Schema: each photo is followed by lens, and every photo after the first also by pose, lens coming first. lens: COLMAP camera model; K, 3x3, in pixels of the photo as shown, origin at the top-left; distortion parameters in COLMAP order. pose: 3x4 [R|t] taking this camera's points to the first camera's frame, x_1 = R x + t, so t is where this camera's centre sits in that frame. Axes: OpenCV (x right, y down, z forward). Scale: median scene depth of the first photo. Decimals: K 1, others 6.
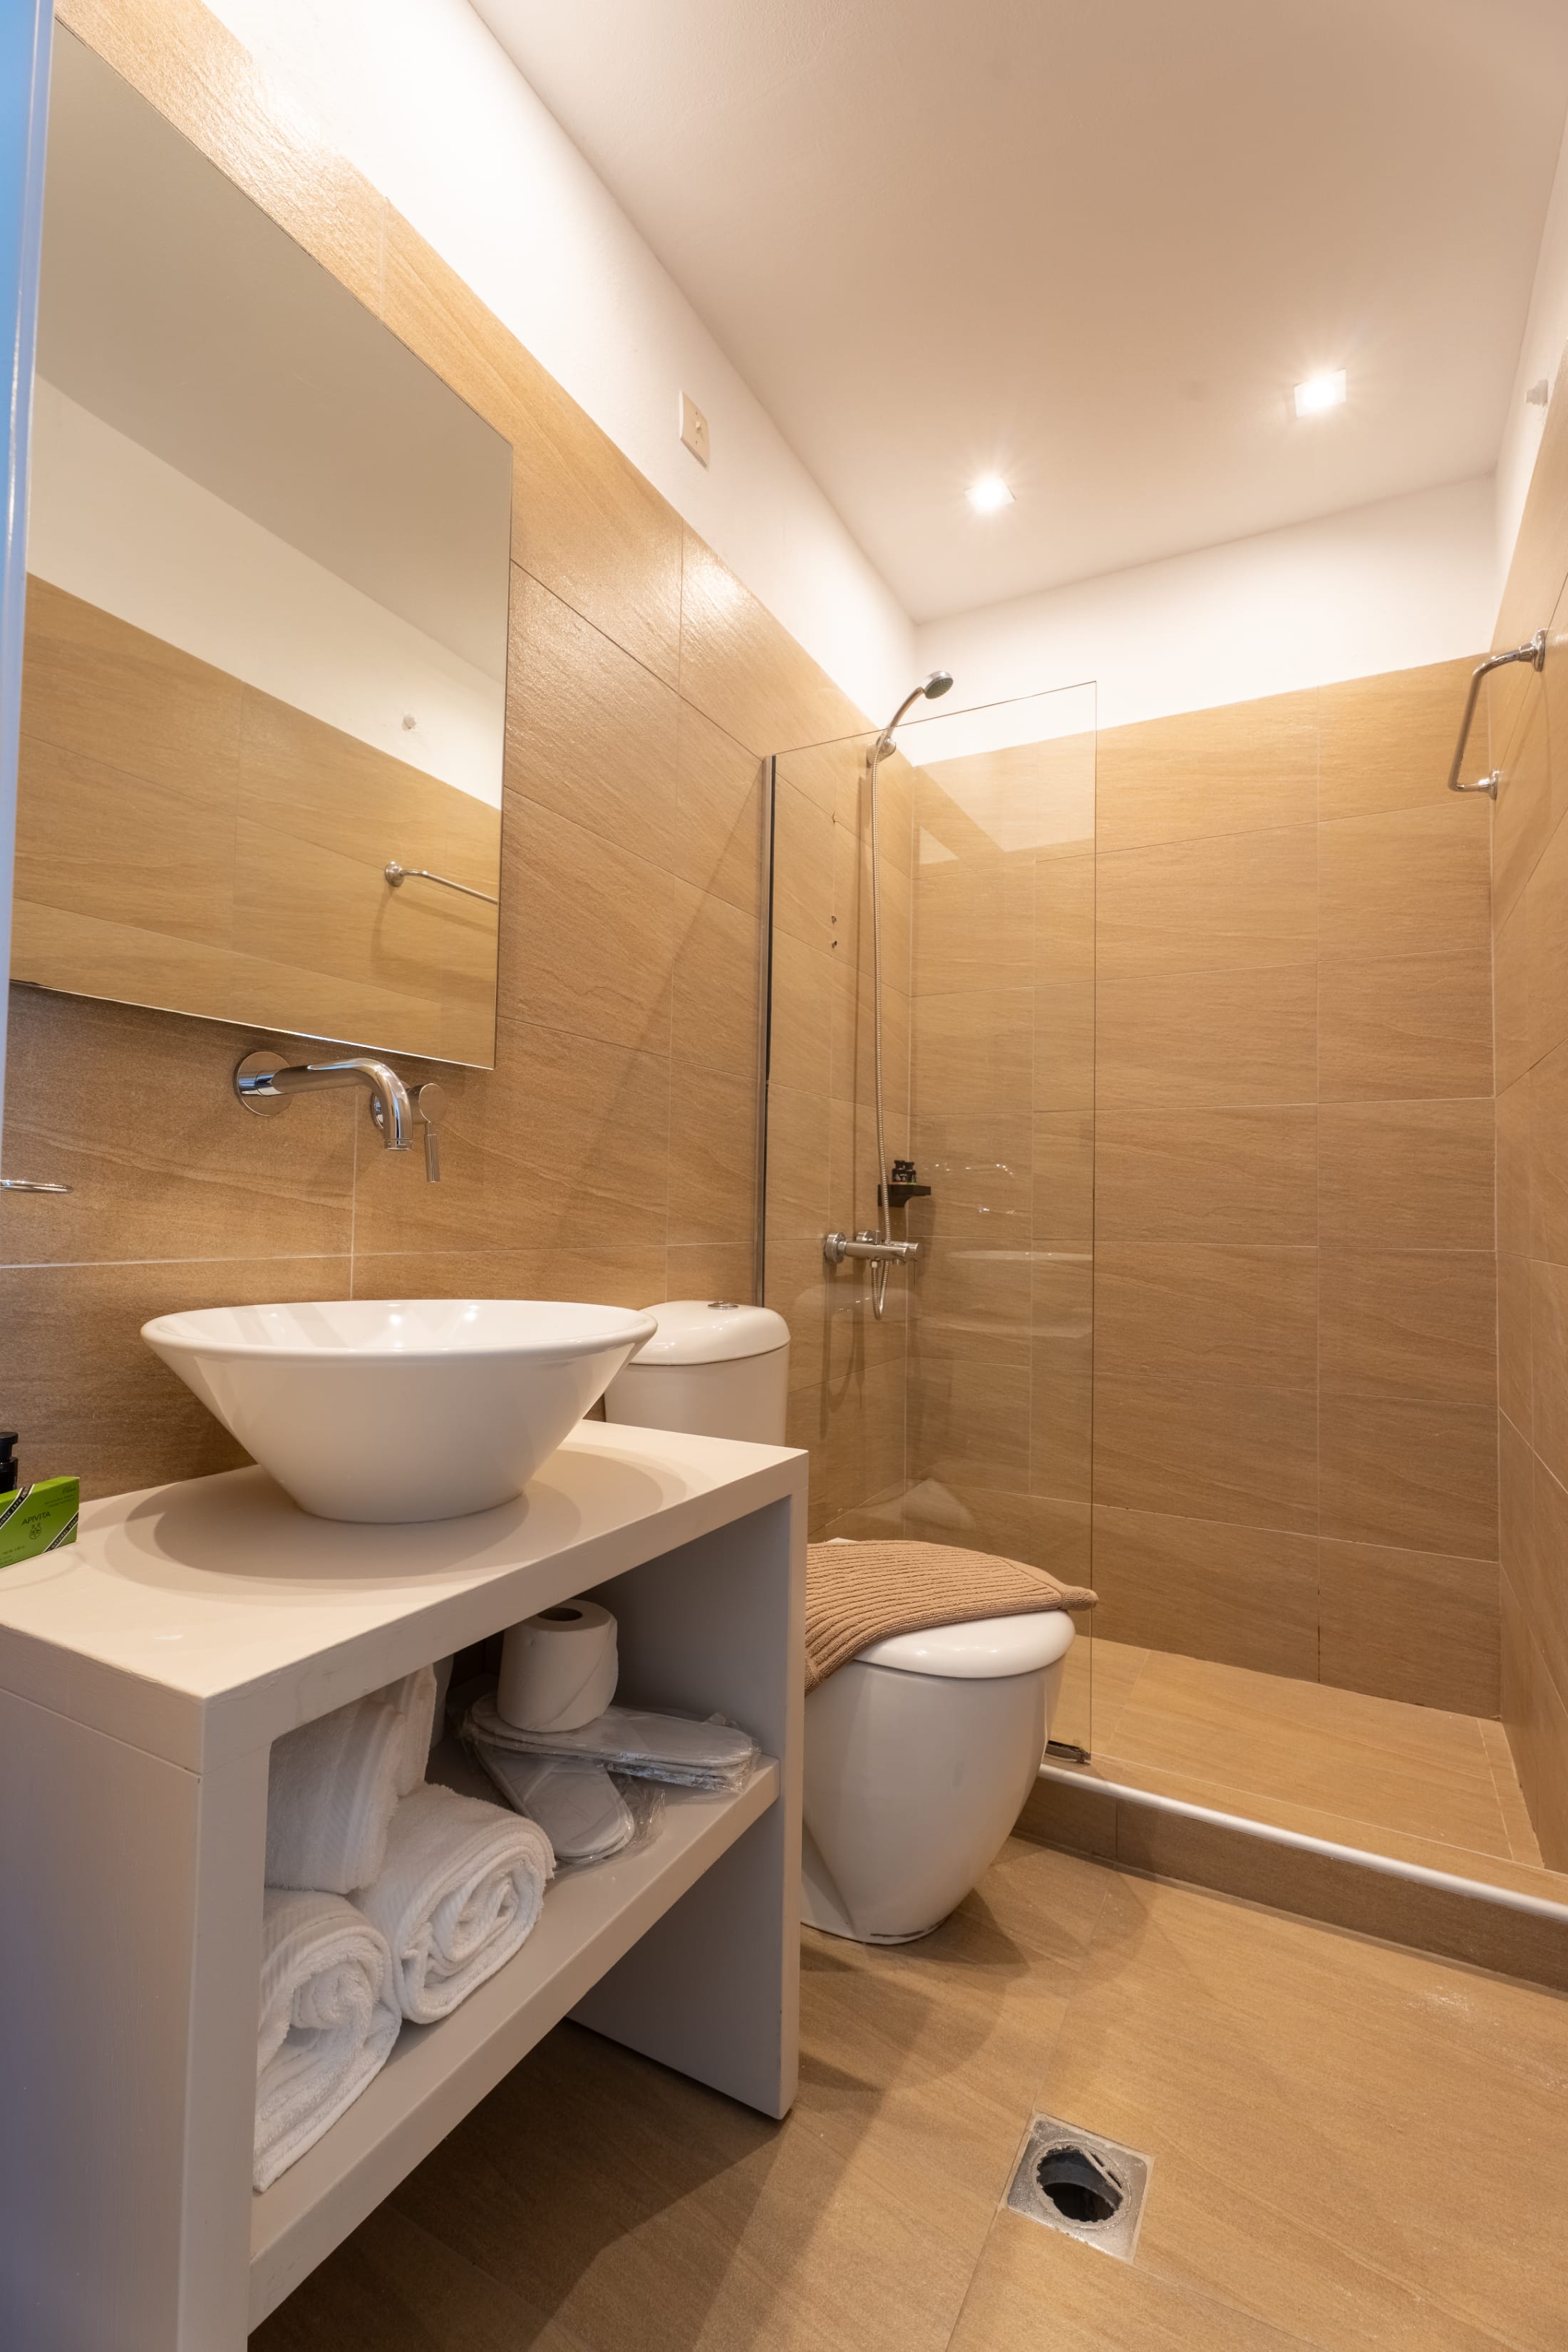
lens RADIAL K [[1026.4, 0, 796.0], [0, 1026.4, 1181.0], [0, 0, 1]] dist [-0.005121, 0.001112]
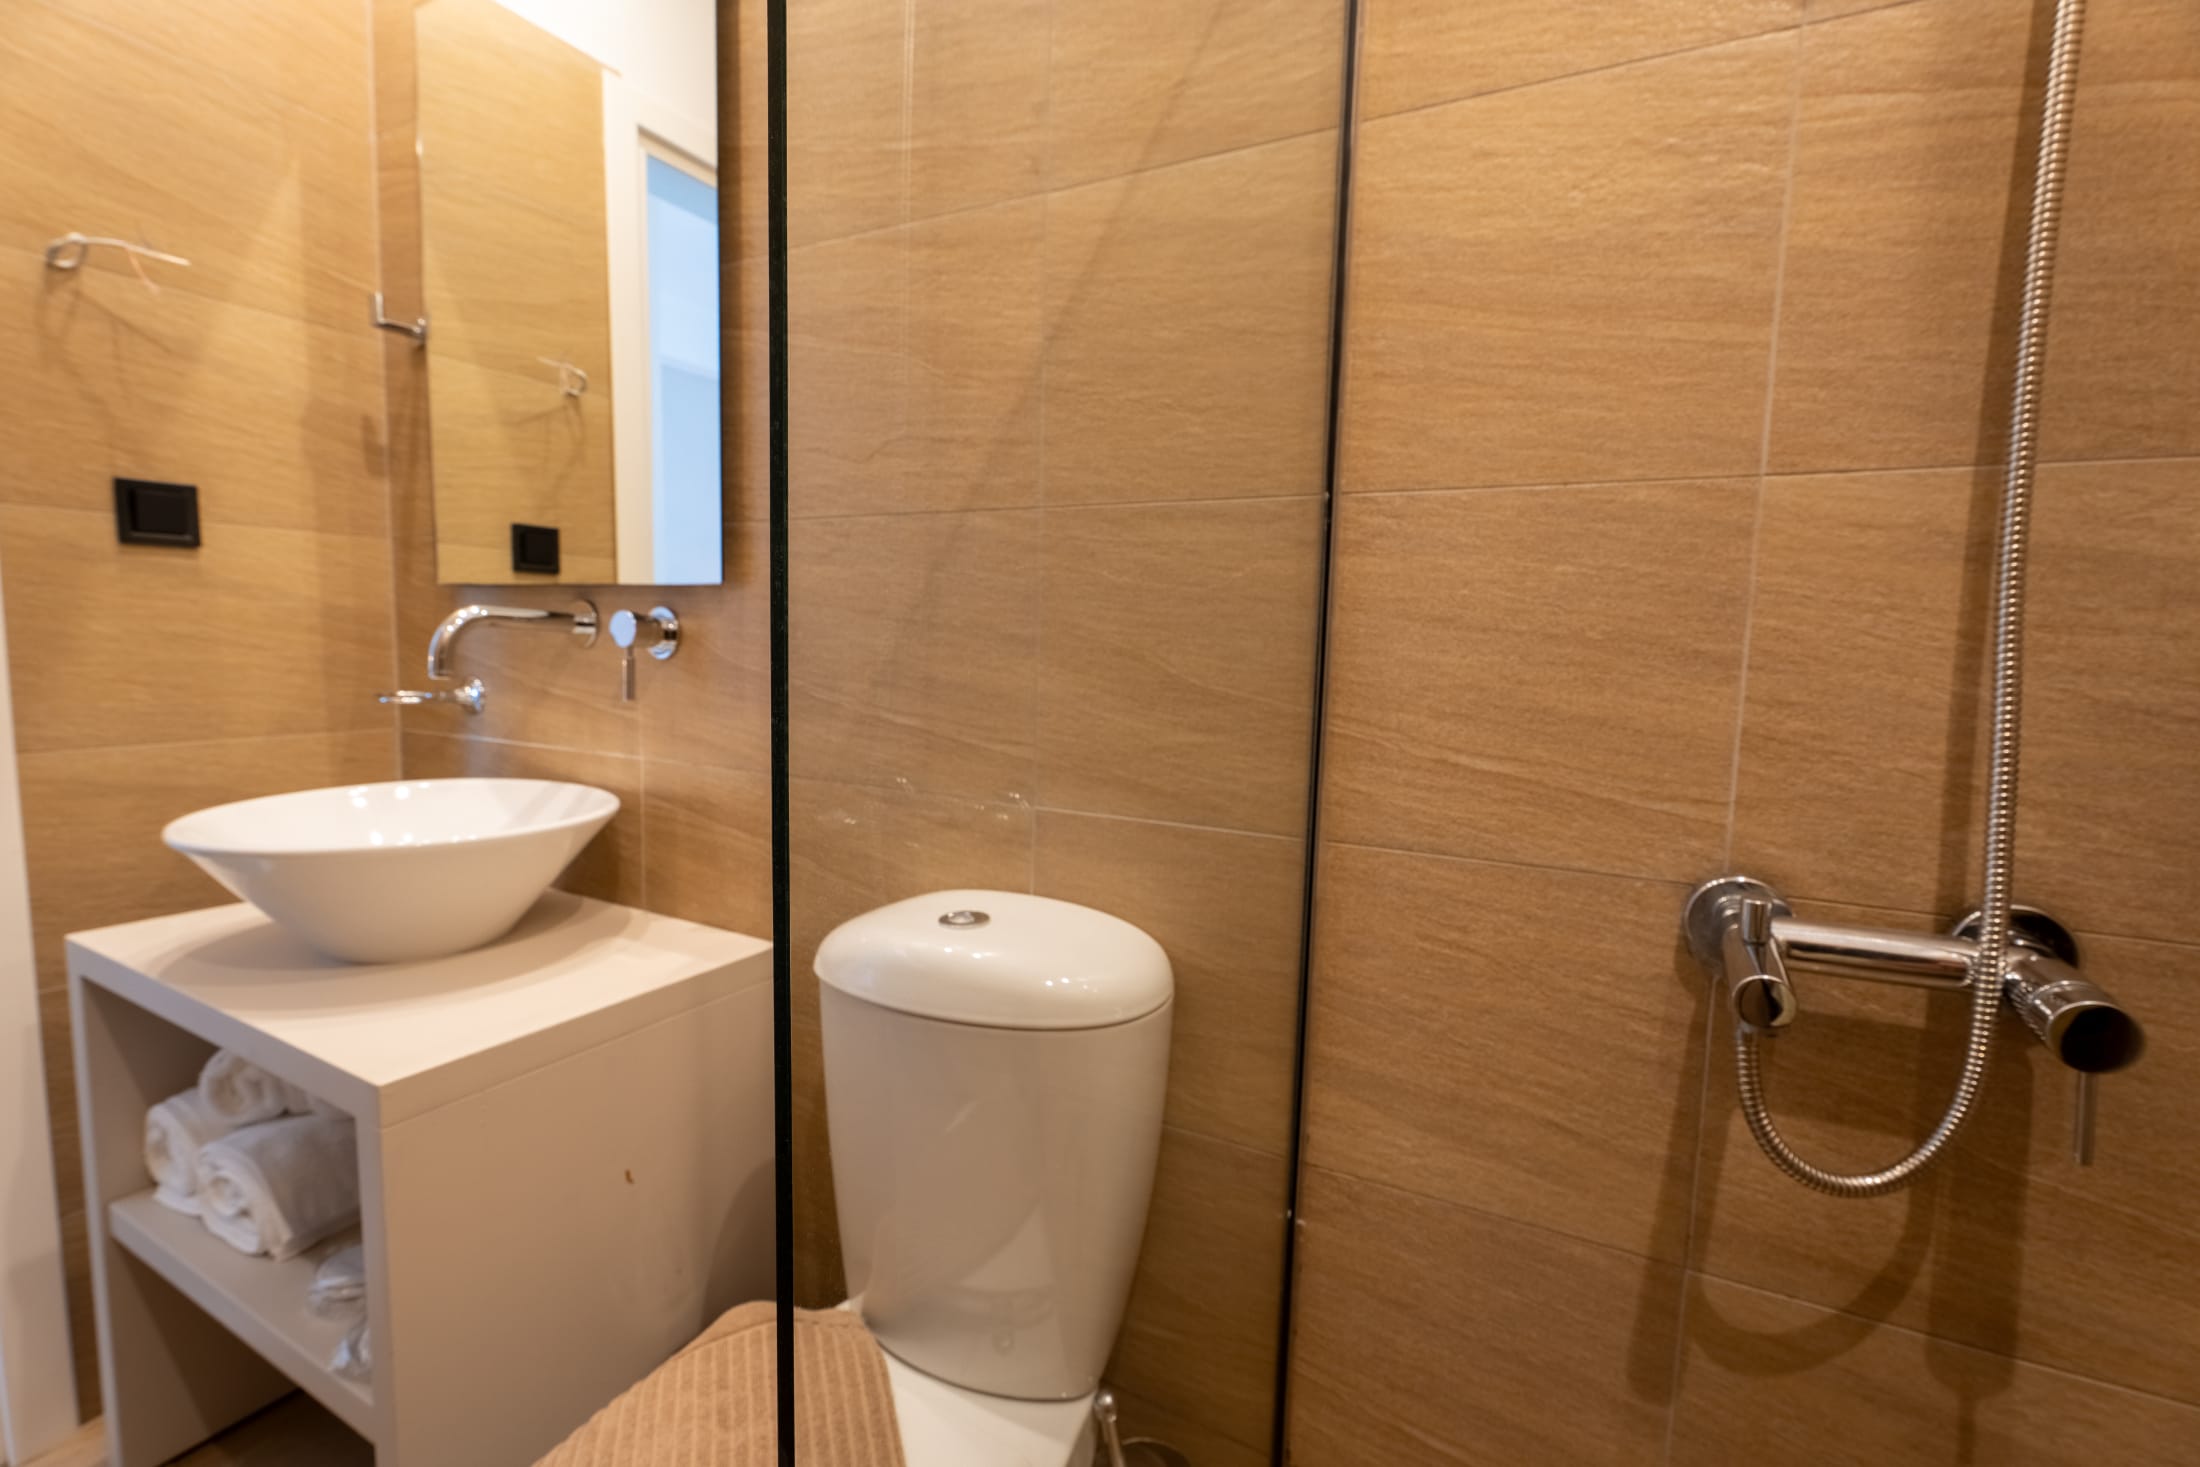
lens RADIAL K [[960.0, 0, 1100.0], [0, 960.0, 733.5], [0, 0, 1]] dist [-0.005121, 0.001112]
pose [[0.001630, 0.084462, -0.996425, 0.461664], [0.005739, 0.996409, 0.084470, -0.032933], [0.999982, -0.005856, 0.001139, 1.030986]]
